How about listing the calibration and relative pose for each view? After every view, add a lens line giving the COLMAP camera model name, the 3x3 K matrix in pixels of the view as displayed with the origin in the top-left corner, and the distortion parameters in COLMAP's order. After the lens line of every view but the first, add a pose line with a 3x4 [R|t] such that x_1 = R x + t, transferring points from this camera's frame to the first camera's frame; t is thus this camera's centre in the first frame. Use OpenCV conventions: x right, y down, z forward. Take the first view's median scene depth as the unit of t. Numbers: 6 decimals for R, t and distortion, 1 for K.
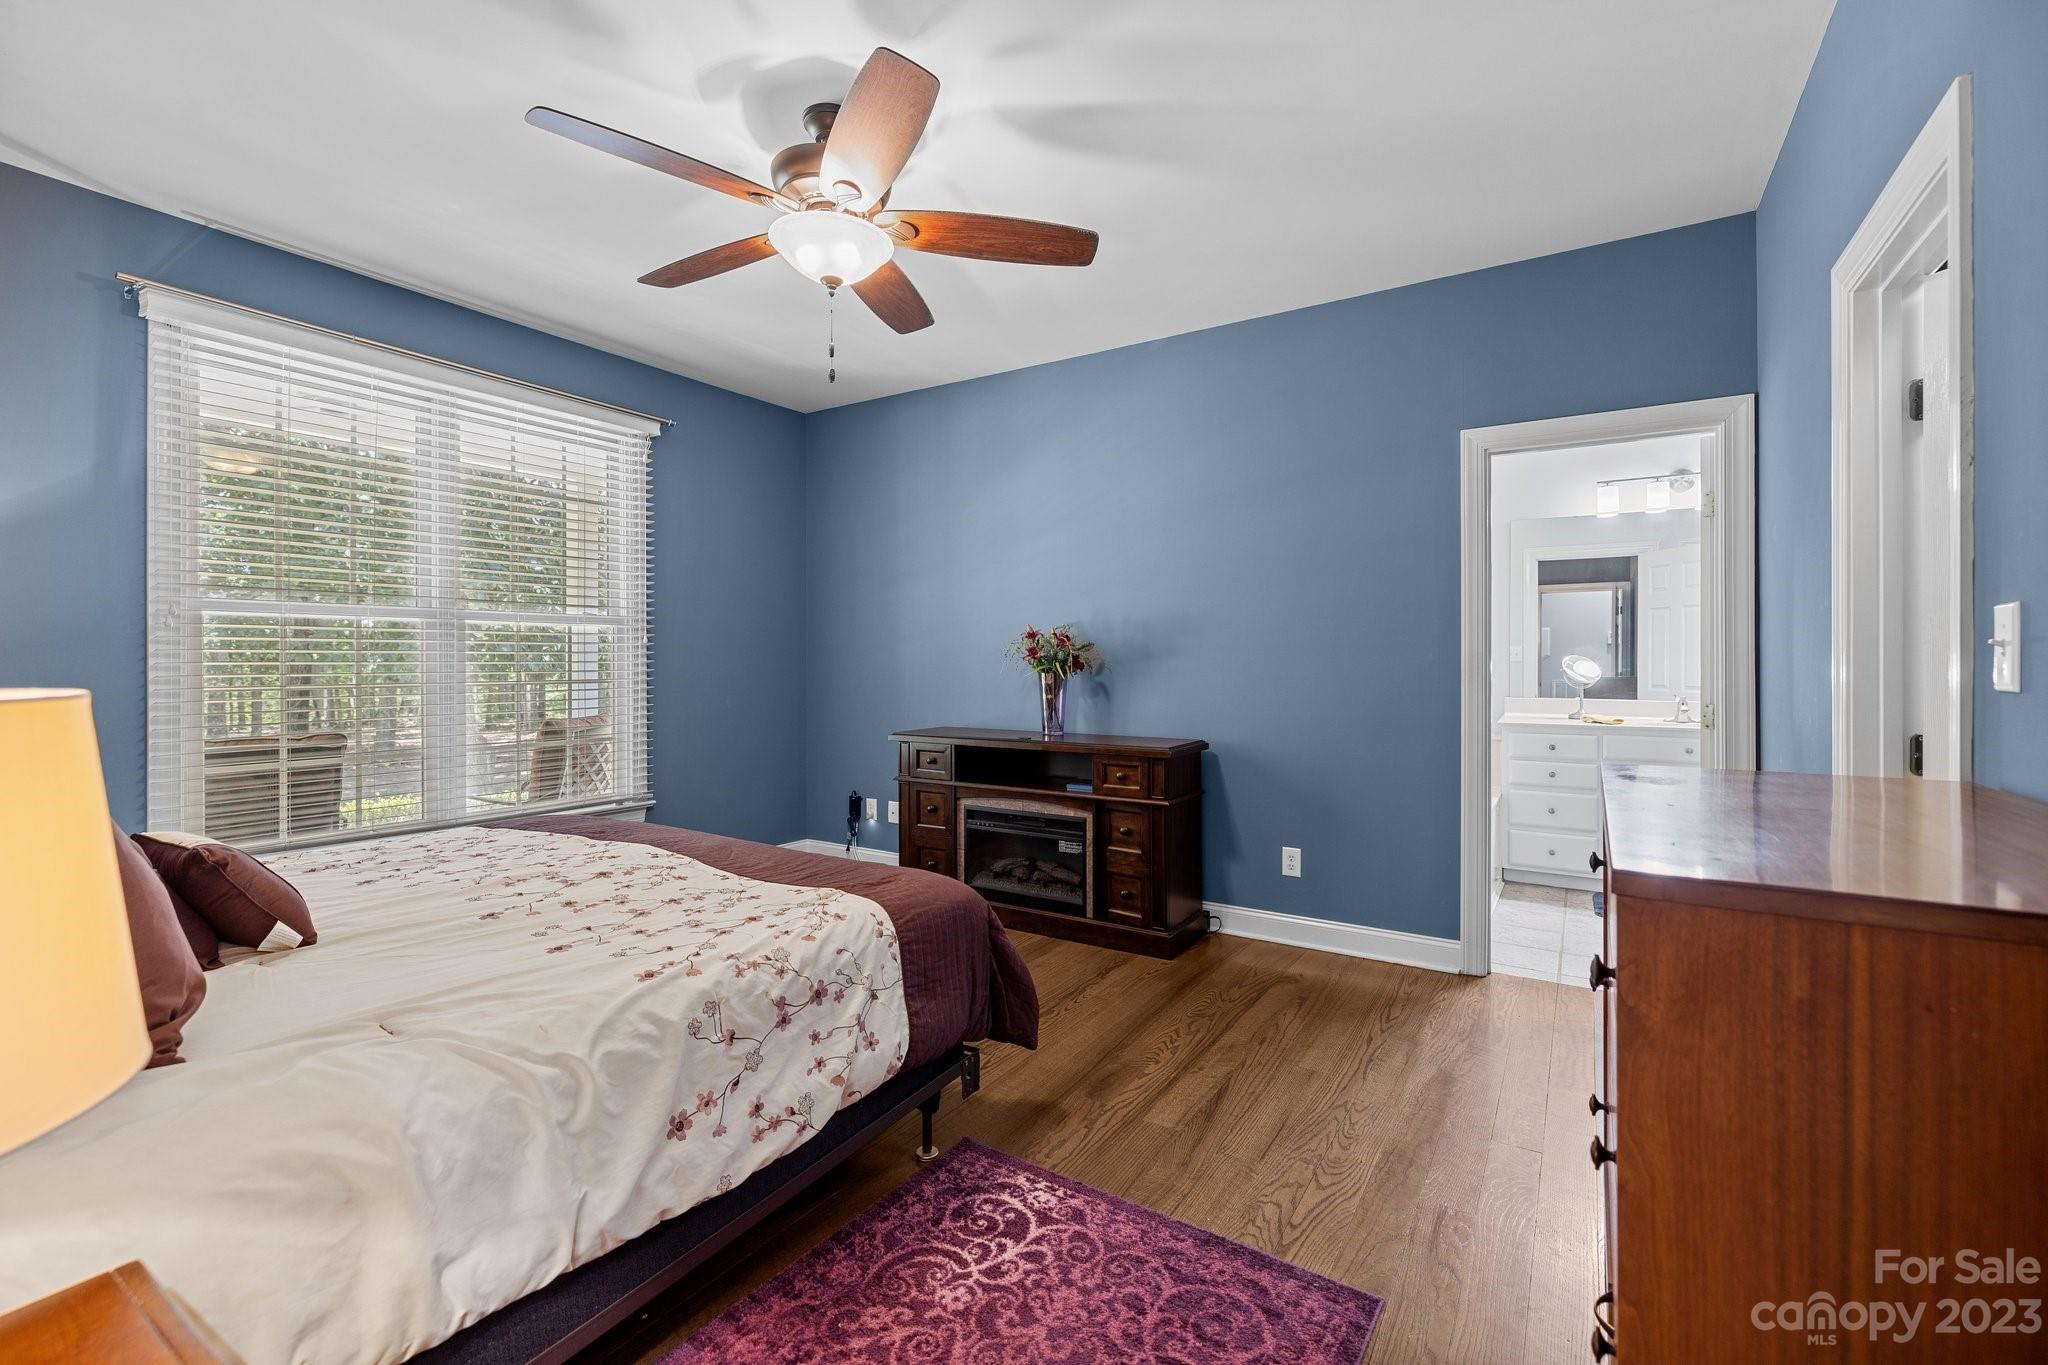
lens RADIAL K [[879.3, 0, 1022.6], [0, 879.3, 660.3], [0, 0, 1]] dist [-0.000176, 0.000096]
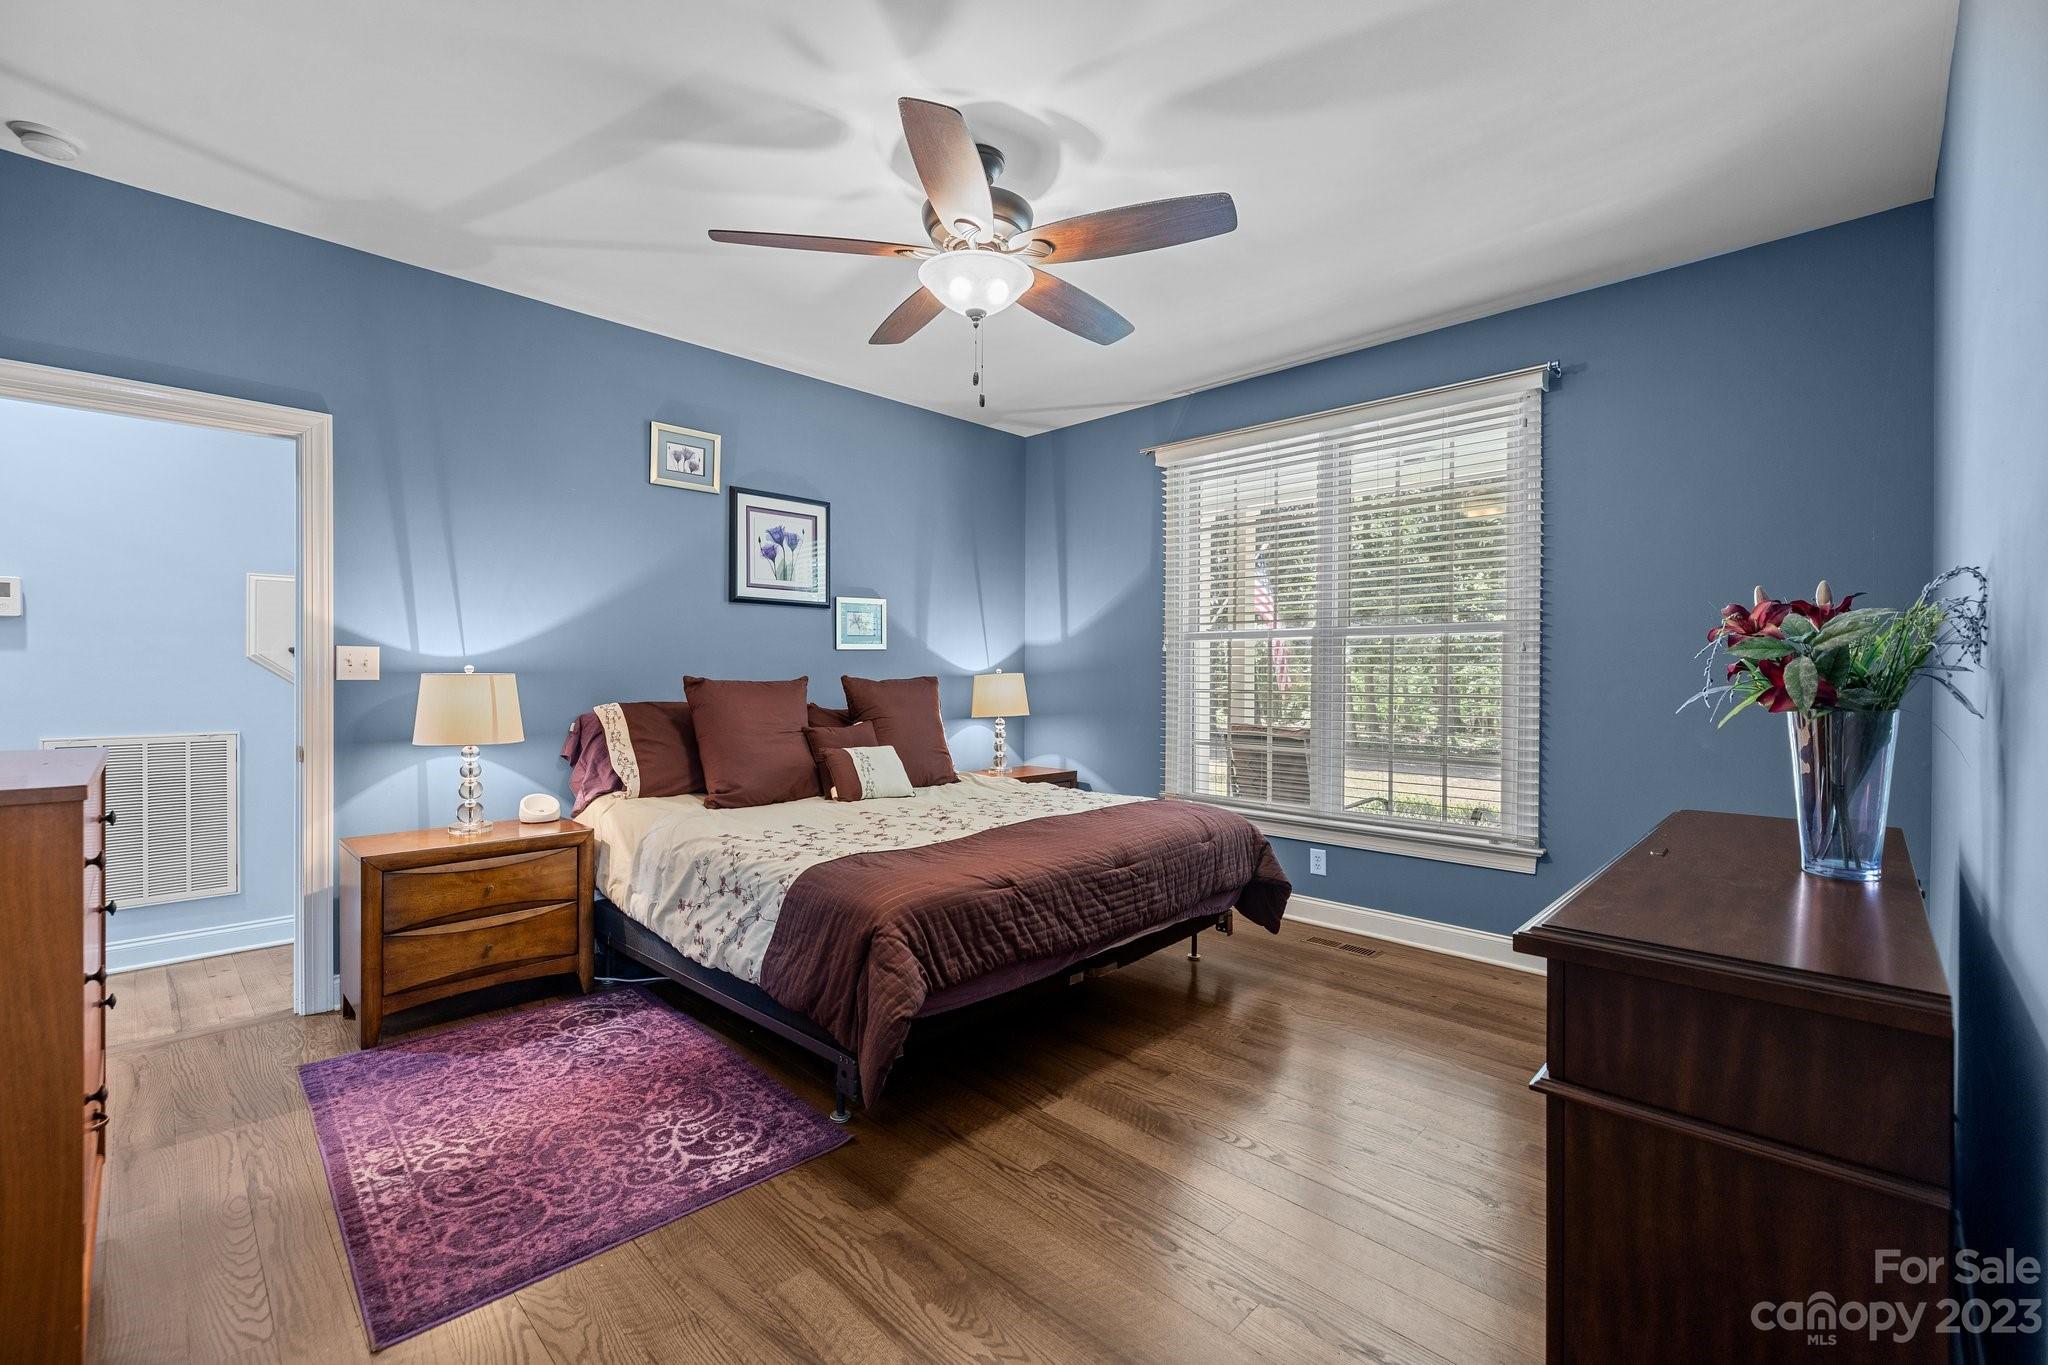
lens RADIAL K [[864.7, 0, 1018.2], [0, 864.7, 674.5], [0, 0, 1]] dist [0.000756, 0.000174]
pose [[-0.212623, 0.002017, -0.977132, 0.988198], [-0.004695, 0.999984, 0.003086, 0.002184], [0.977123, 0.005244, -0.212610, 1.582036]]
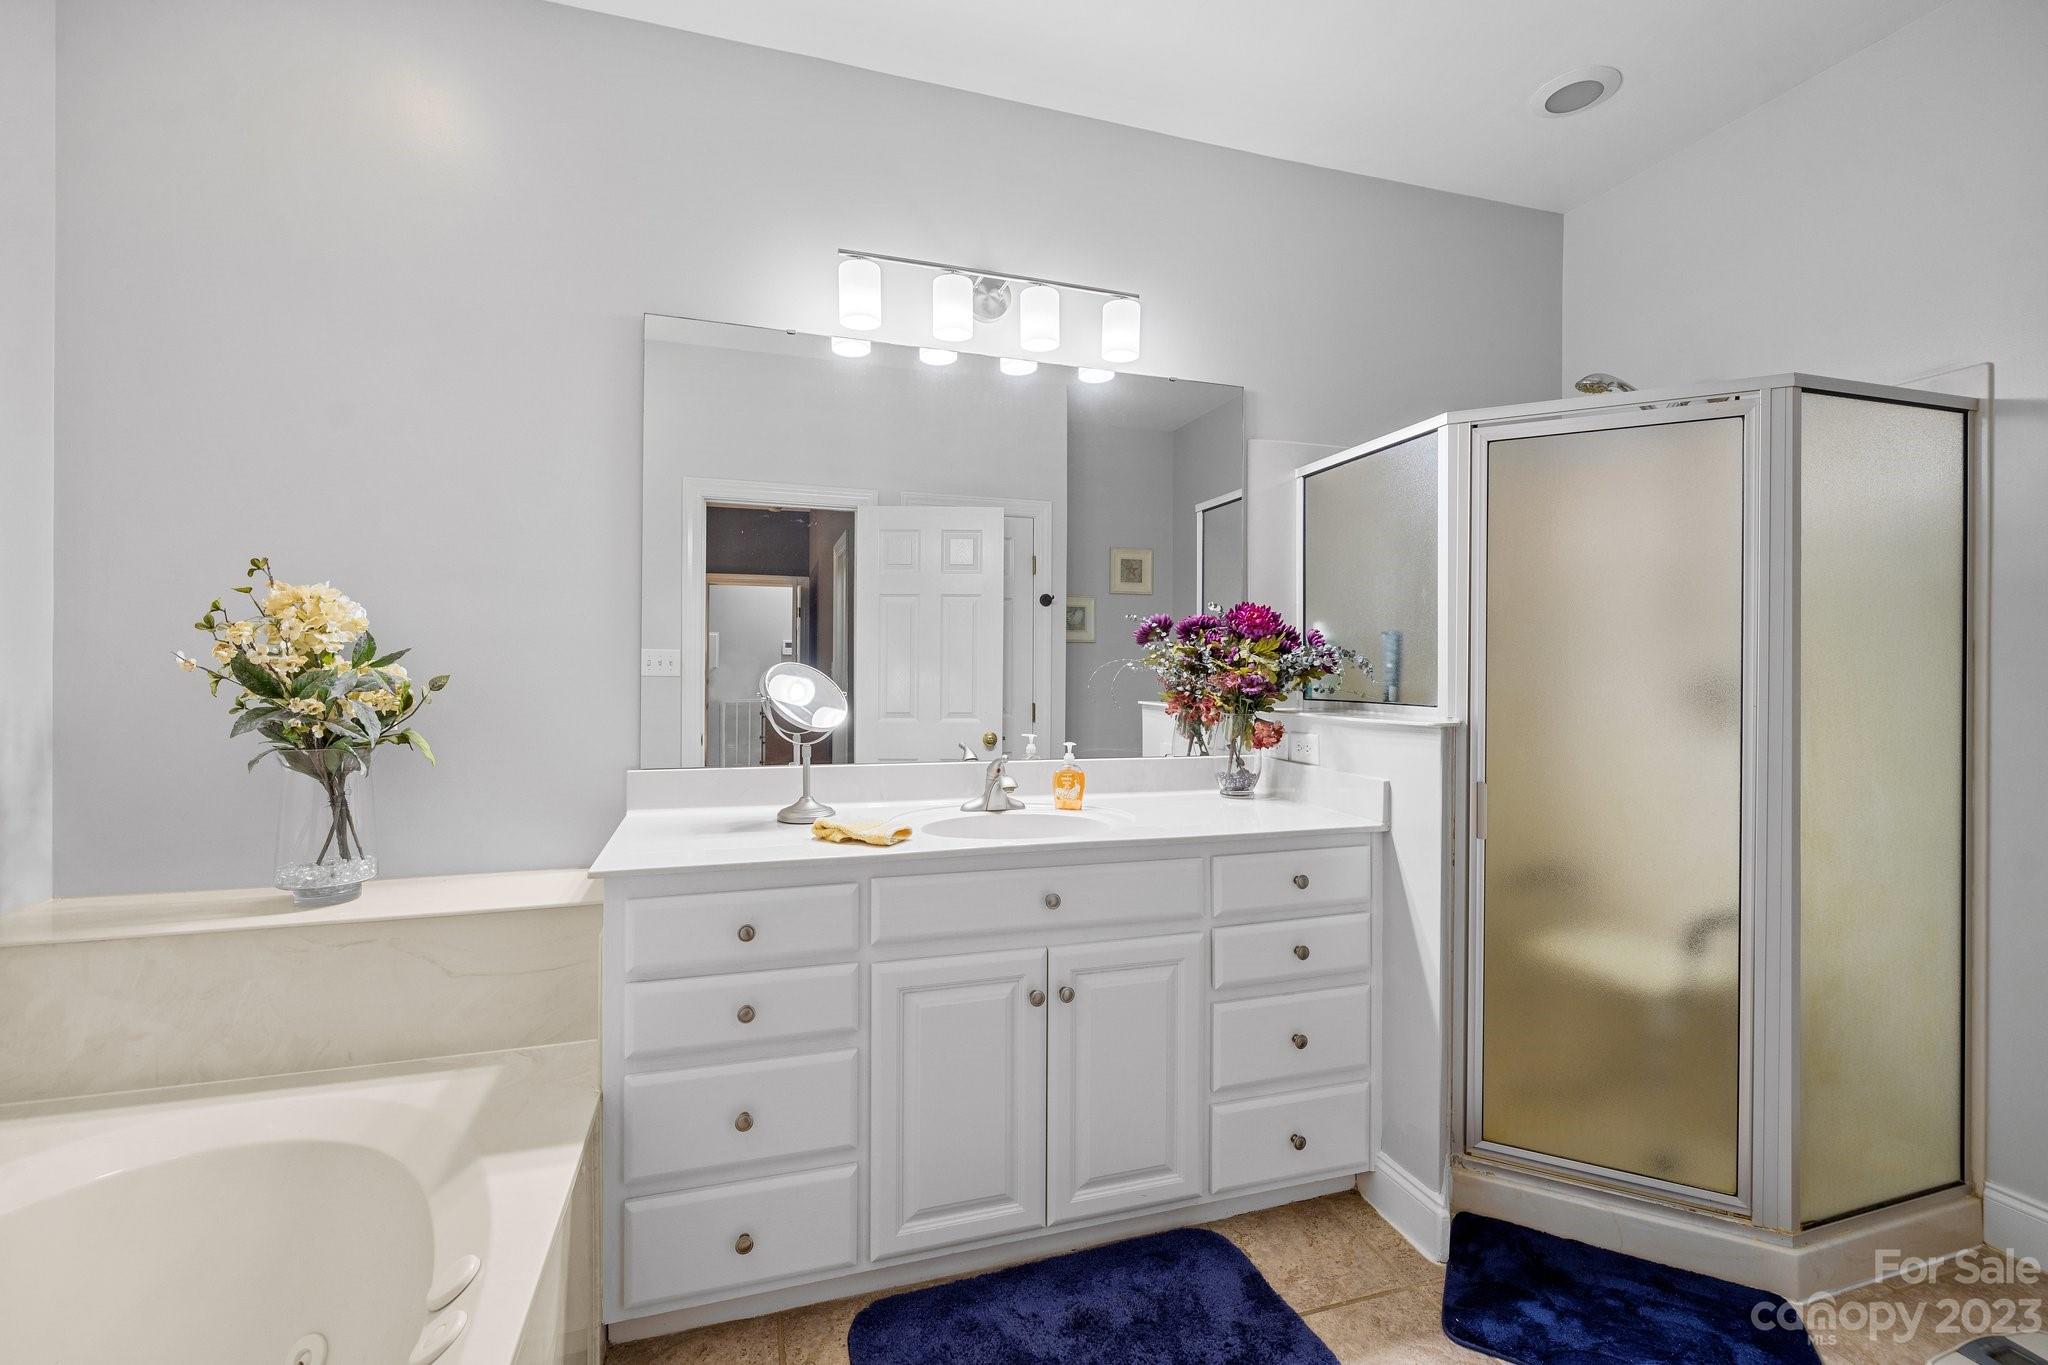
lens RADIAL K [[864.7, 0, 1018.2], [0, 864.7, 674.5], [0, 0, 1]] dist [0.000756, 0.000174]
pose [[0.639006, -0.000376, 0.769202, 0.319466], [-0.001359, 0.999998, 0.001617, -0.000372], [-0.769201, -0.002078, 0.639004, 0.546013]]
